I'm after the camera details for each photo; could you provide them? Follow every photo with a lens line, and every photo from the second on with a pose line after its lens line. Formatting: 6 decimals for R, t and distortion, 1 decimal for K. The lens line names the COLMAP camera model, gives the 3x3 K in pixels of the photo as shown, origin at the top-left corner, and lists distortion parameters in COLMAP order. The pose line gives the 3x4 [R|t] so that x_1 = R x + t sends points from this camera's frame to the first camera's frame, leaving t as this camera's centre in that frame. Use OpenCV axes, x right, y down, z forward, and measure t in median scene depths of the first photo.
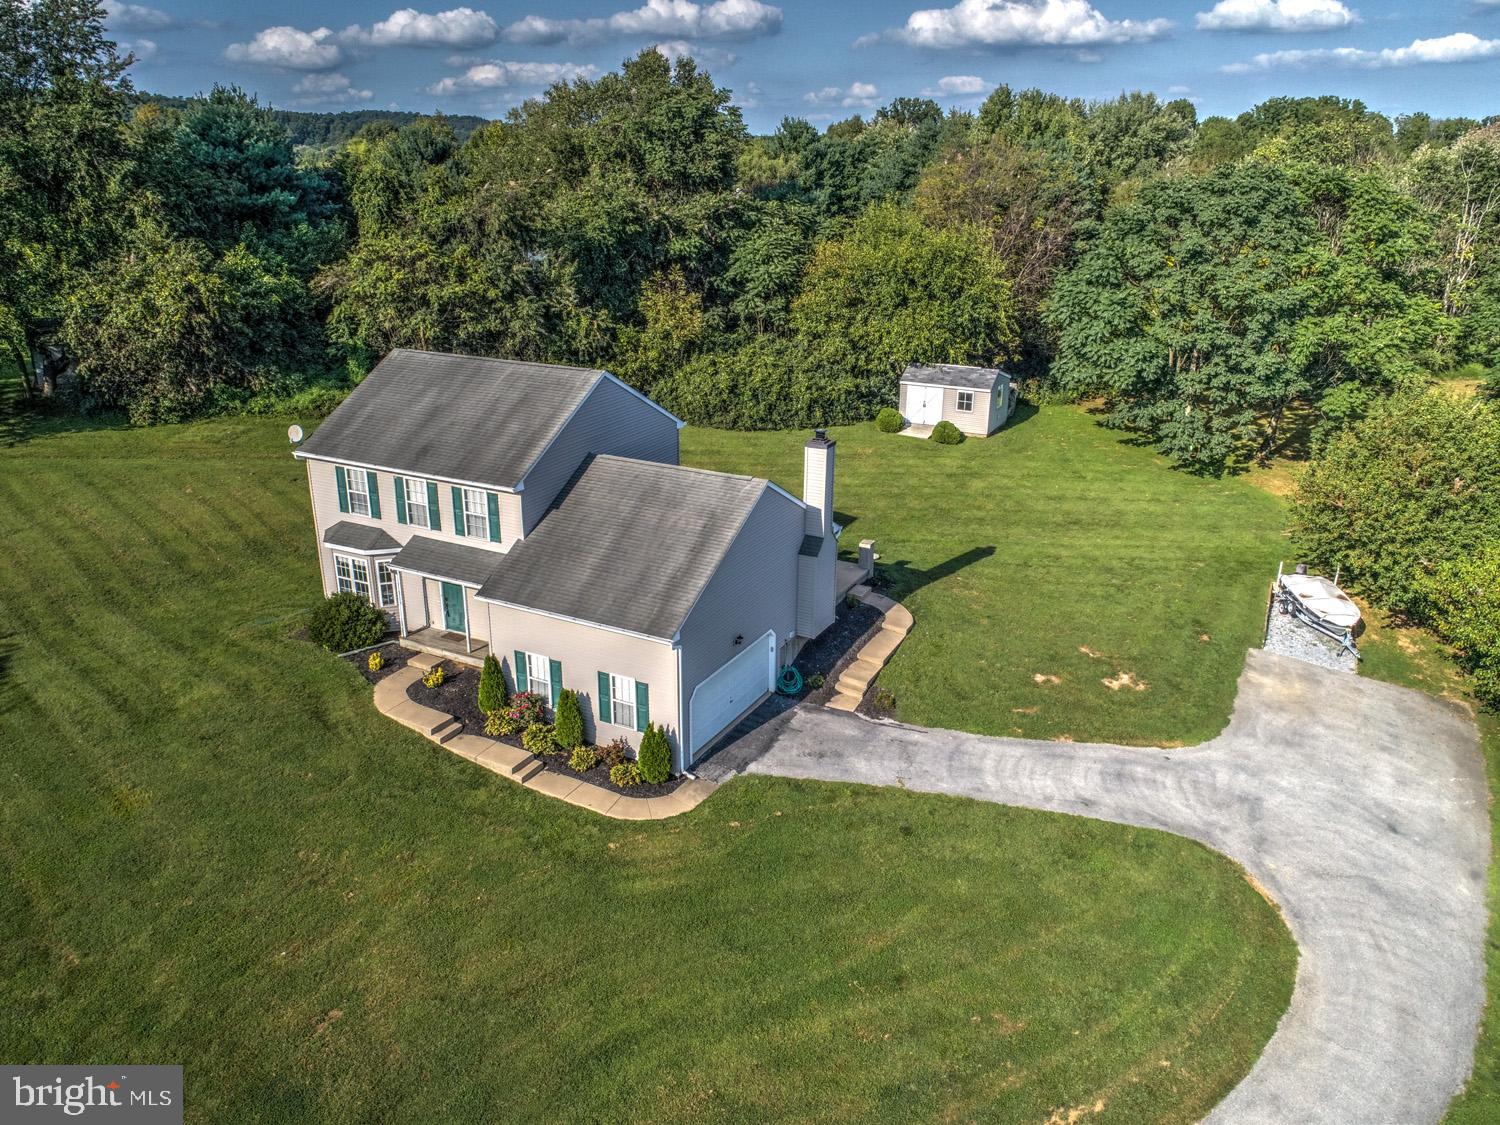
lens RADIAL K [[1127.1, 0, 747.5], [0, 1127.1, 567.8], [0, 0, 1]] dist [-0.001602, -0.004529]
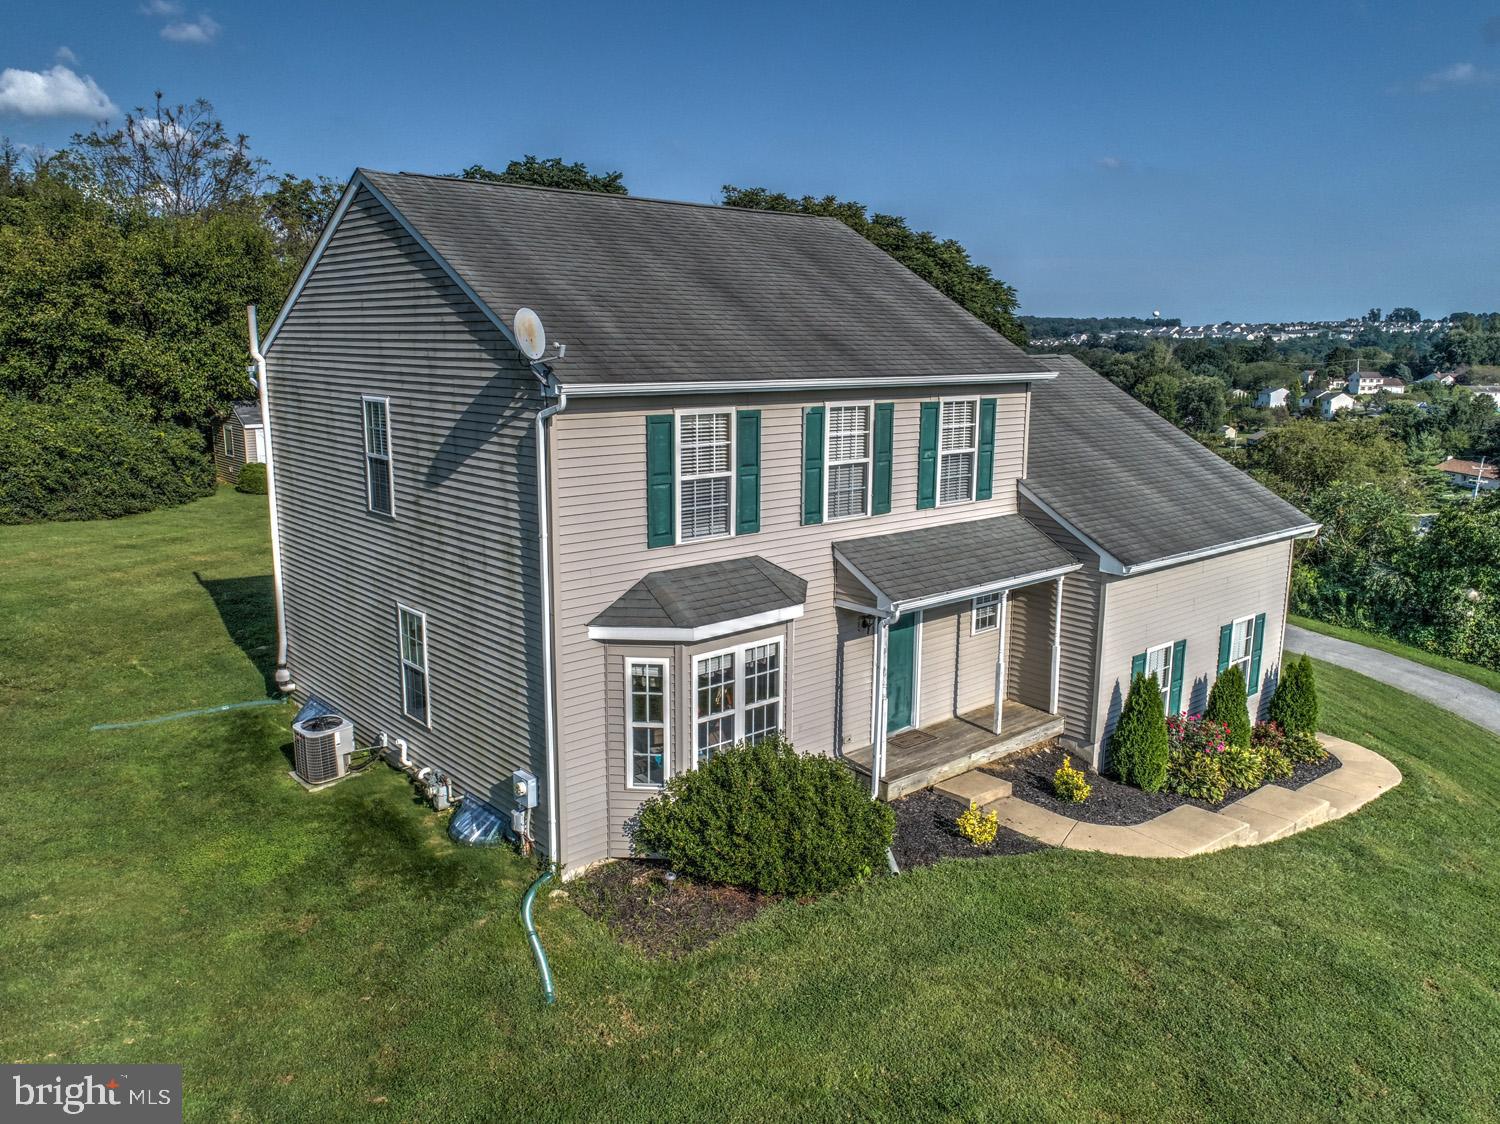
lens RADIAL K [[1127.1, 0, 747.5], [0, 1127.1, 567.3], [0, 0, 1]] dist [-0.001602, -0.004529]
pose [[0.351798, -0.188405, 0.916920, -0.690929], [0.321365, 0.944310, 0.070734, -0.060253], [-0.879183, 0.269782, 0.392753, 0.845572]]
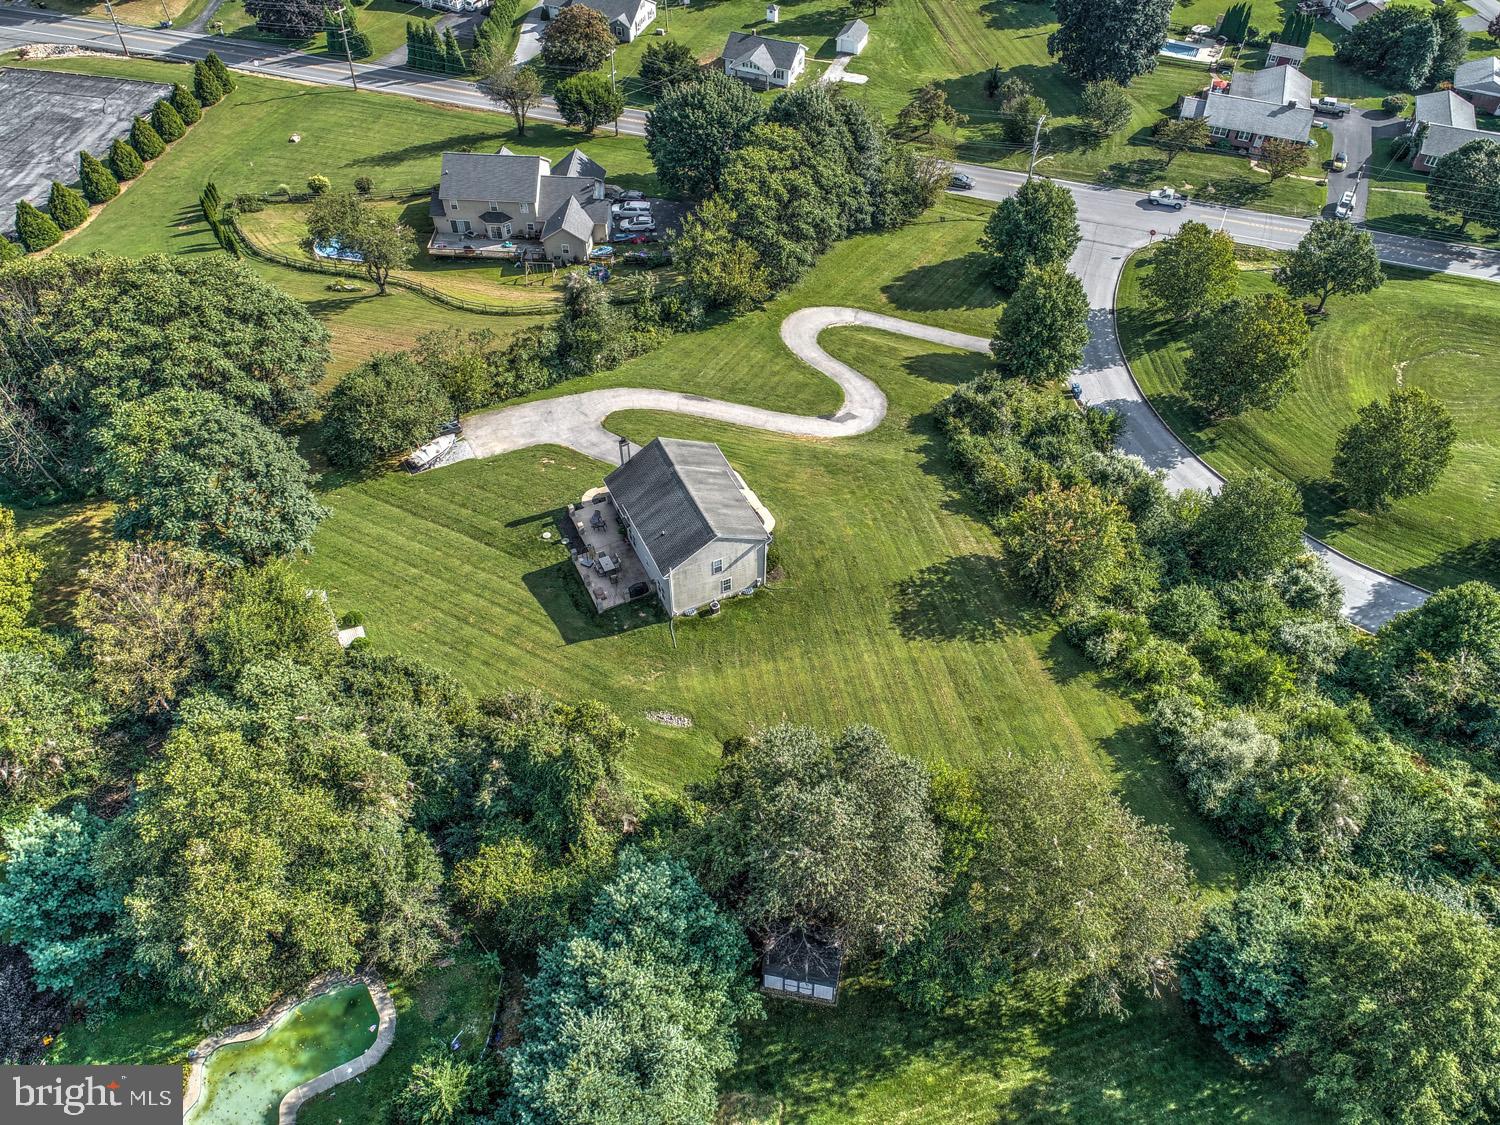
lens RADIAL K [[1127.1, 0, 747.5], [0, 1127.1, 567.8], [0, 0, 1]] dist [-0.001602, -0.004529]
pose [[-0.802821, -0.459366, 0.380081, -1.370688], [0.200455, 0.392414, 0.897680, -2.404580], [-0.561513, 0.796865, -0.222956, 1.662920]]
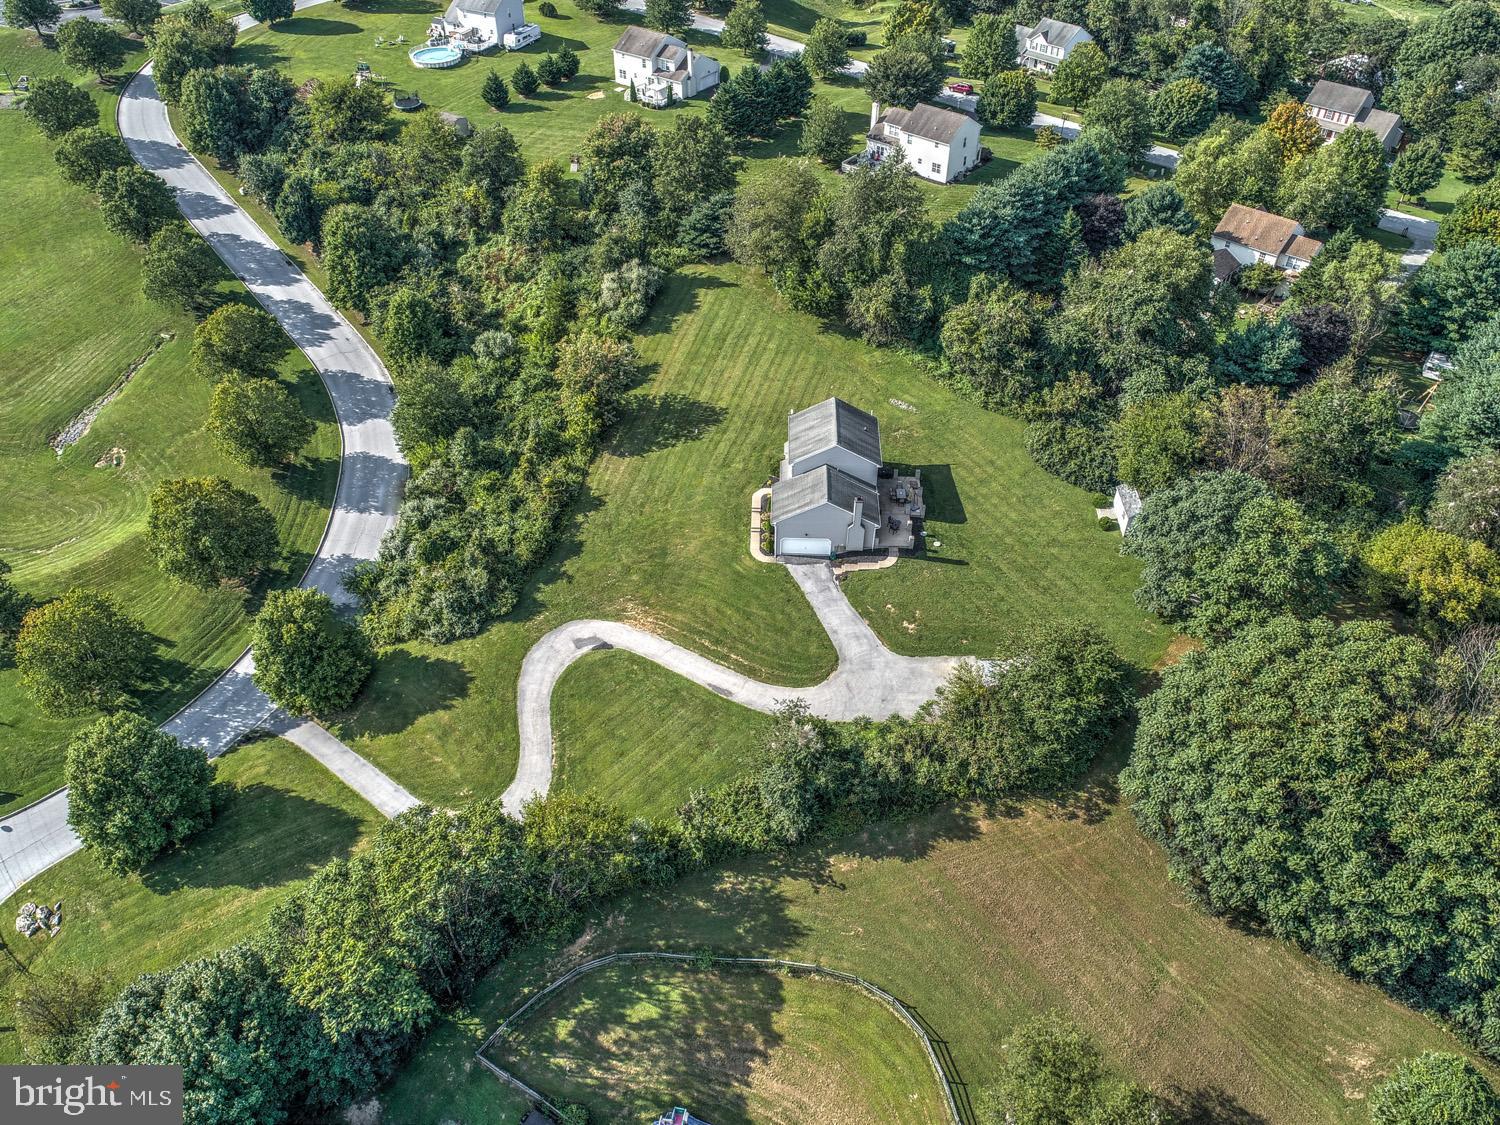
lens RADIAL K [[1134.3, 0, 750.0], [0, 1134.3, 562.5], [0, 0, 1]] dist [-0.006959, 0.003120]
pose [[0.441882, 0.589994, -0.675757, 2.134827], [-0.313733, 0.807360, 0.499742, -1.430652], [0.840424, -0.008820, 0.541858, -0.966640]]
